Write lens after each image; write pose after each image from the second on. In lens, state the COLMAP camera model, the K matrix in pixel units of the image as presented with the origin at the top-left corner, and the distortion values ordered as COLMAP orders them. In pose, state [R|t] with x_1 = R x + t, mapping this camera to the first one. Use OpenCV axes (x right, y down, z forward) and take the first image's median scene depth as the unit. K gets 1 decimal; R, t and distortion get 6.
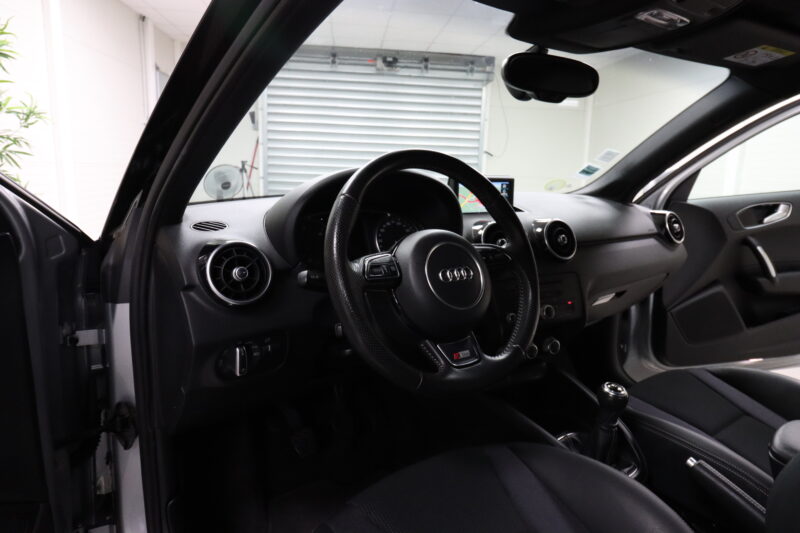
lens RADIAL K [[479.5, 0, 409.6], [0, 479.5, 262.2], [0, 0, 1]] dist [0.014592, 0.000018]
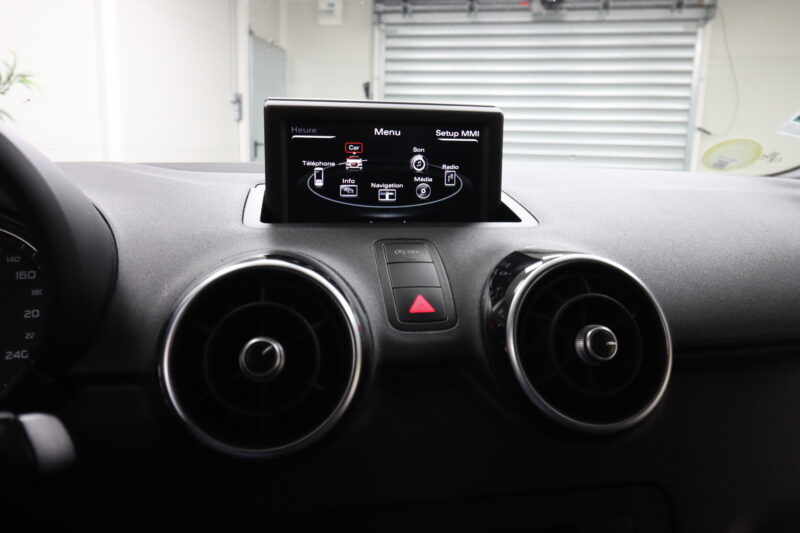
lens RADIAL K [[609.5, 0, 404.3], [0, 609.5, 265.2], [0, 0, 1]] dist [0.005646, 0.002024]
pose [[0.950290, 0.048665, -0.307540, 0.044965], [-0.055618, 0.998356, -0.013879, -0.010583], [0.306359, 0.030294, 0.951434, 0.096899]]
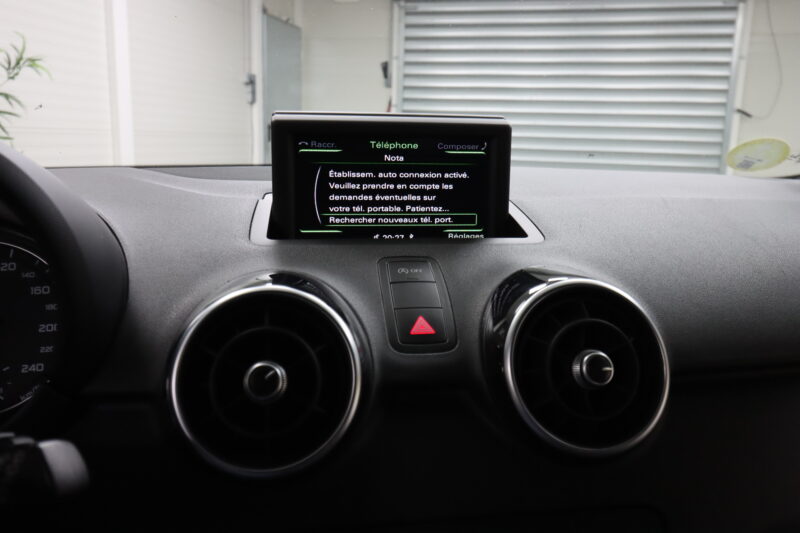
lens RADIAL K [[637.3, 0, 403.1], [0, 637.3, 264.2], [0, 0, 1]] dist [0.013090, -0.006925]
pose [[0.939420, 0.061473, -0.337211, 0.047033], [-0.062690, 0.998006, 0.007292, -0.013286], [0.336987, 0.014289, 0.941401, 0.094478]]
